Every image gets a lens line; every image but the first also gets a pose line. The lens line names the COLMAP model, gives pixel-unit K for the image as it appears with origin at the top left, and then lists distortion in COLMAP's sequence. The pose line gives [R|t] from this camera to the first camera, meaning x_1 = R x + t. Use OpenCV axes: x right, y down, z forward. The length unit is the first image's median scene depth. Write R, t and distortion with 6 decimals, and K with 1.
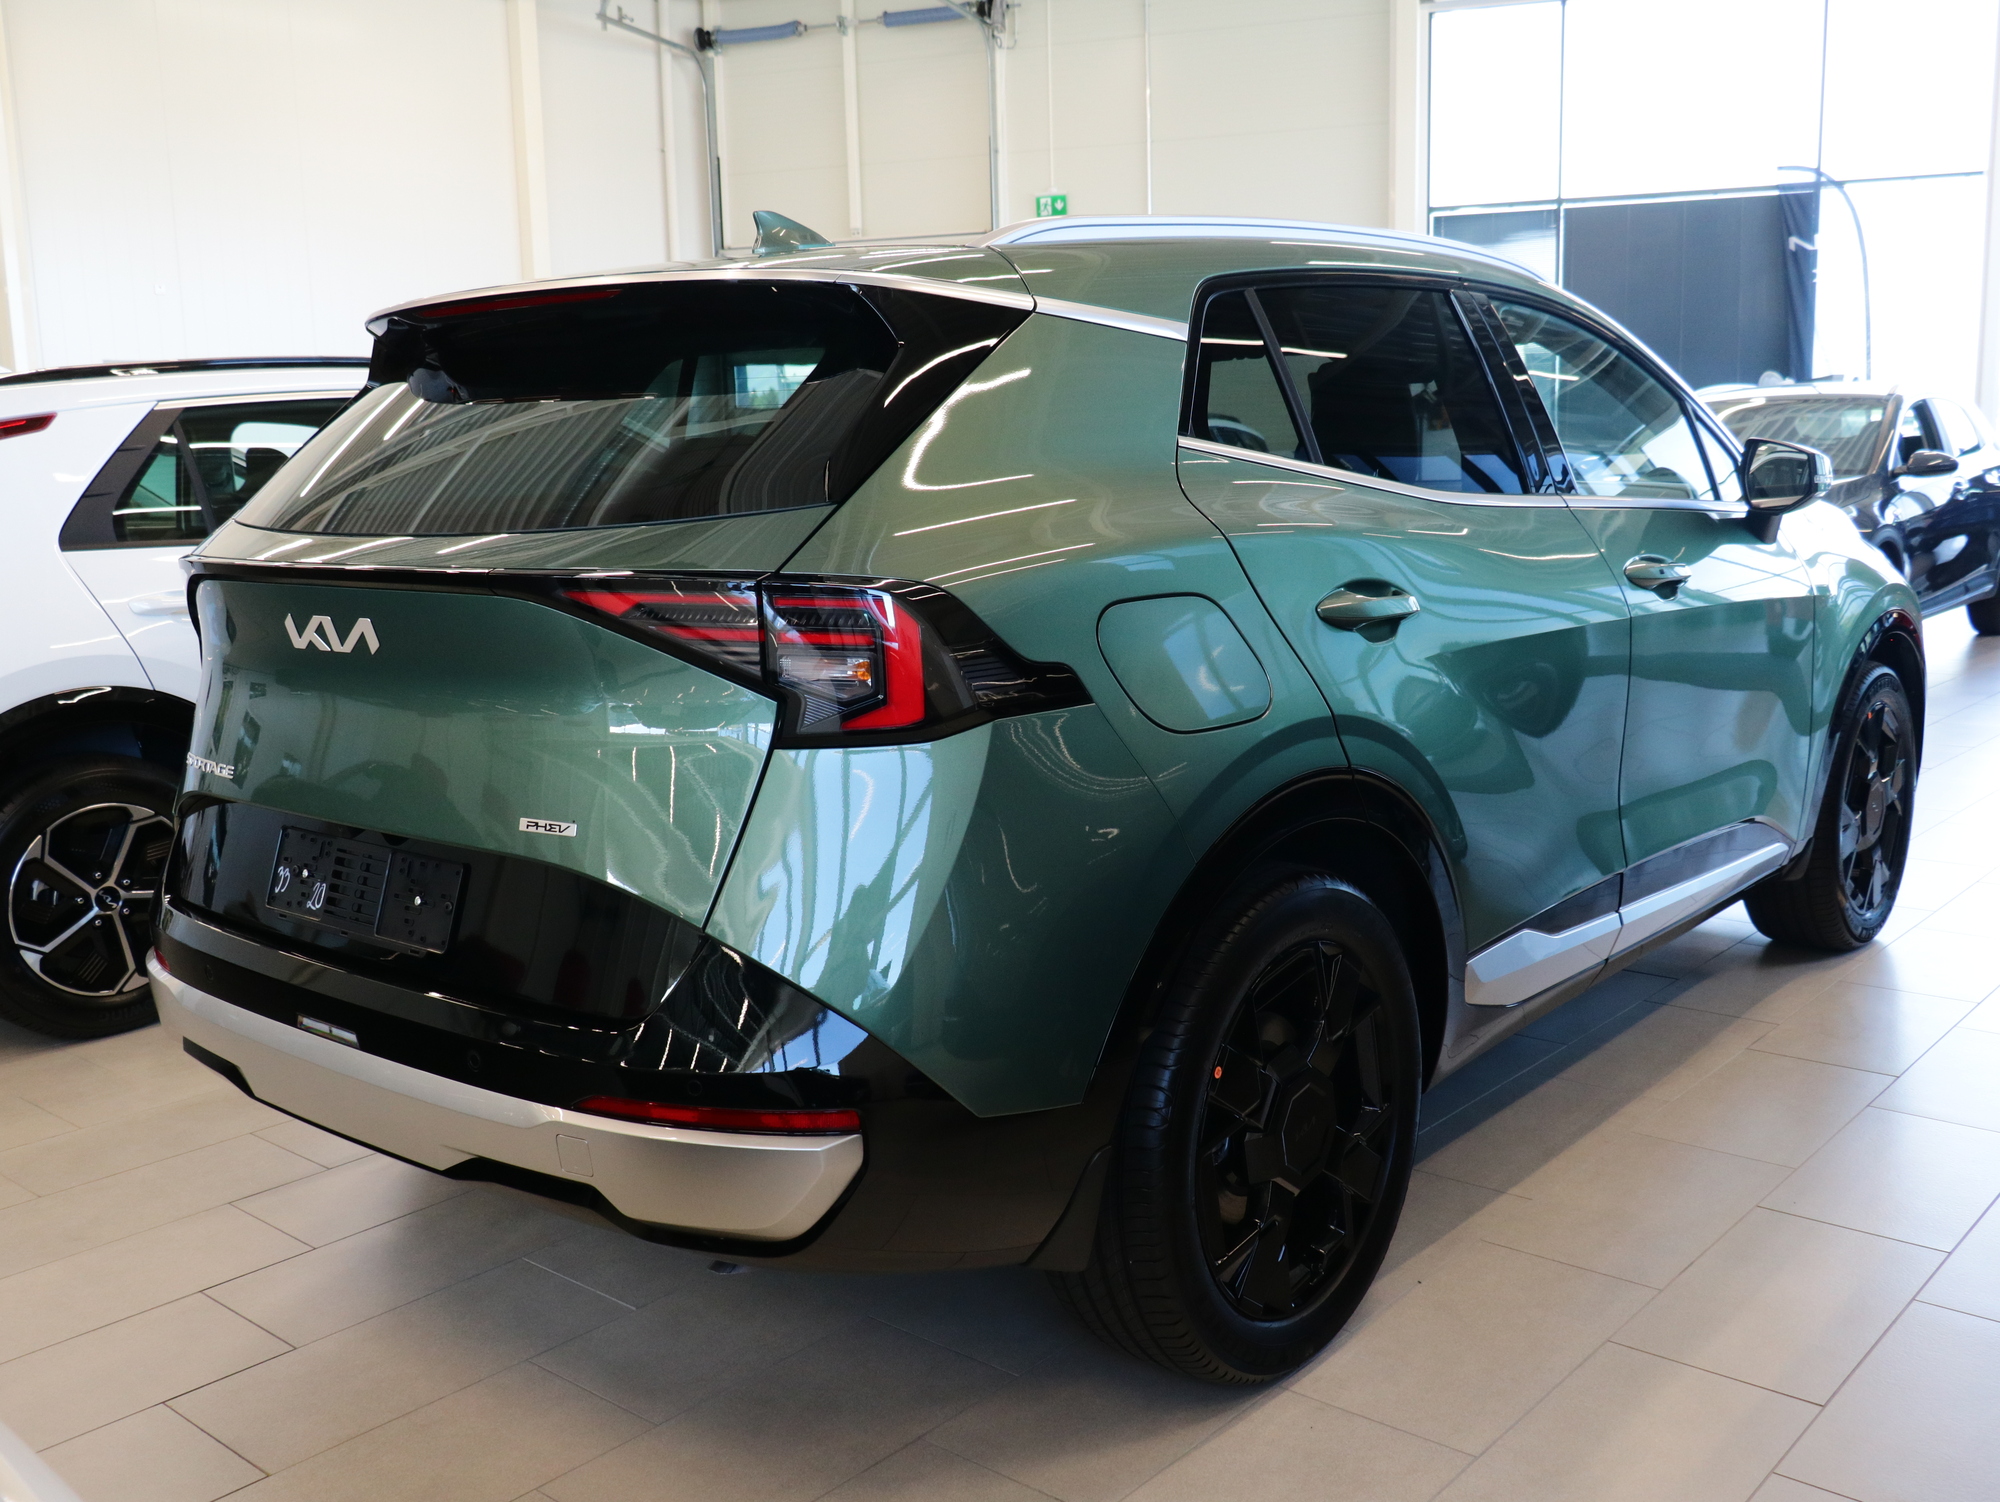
lens RADIAL K [[1873.9, 0, 1000.0], [0, 1873.9, 751.0], [0, 0, 1]] dist [-0.011361, -0.010661]
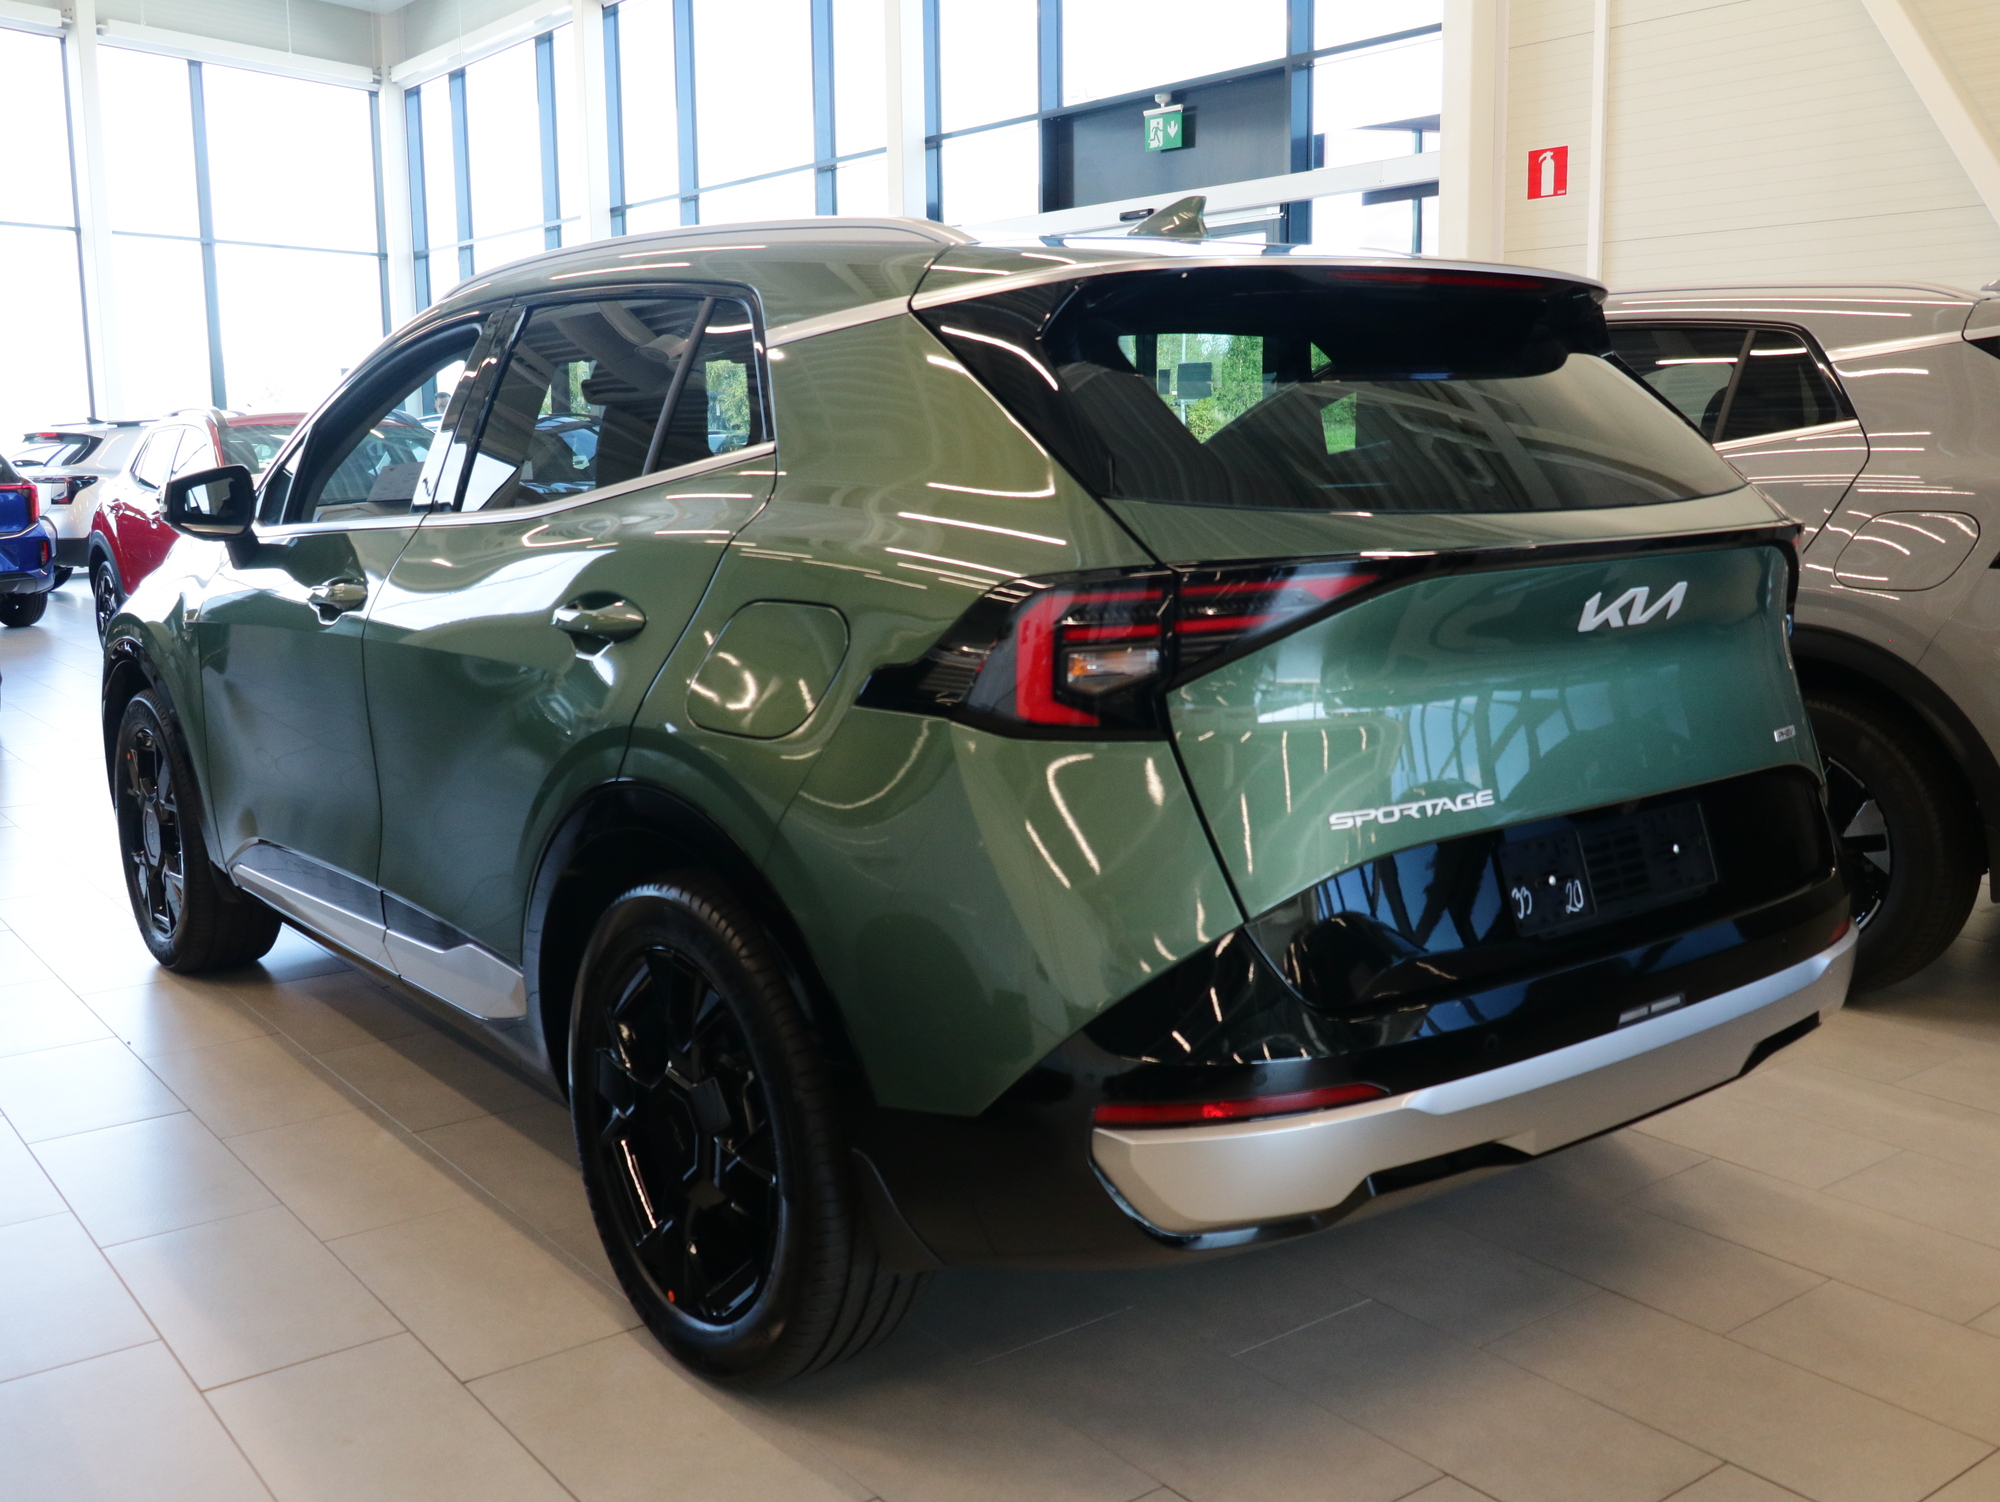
lens RADIAL K [[1892.7, 0, 1000.0], [0, 1892.7, 751.0], [0, 0, 1]] dist [-0.065356, -0.001389]
pose [[0.200088, -0.137901, 0.970025, -1.357579], [0.163395, 0.980878, 0.105740, -0.142709], [-0.966057, 0.137340, 0.218794, 1.092377]]
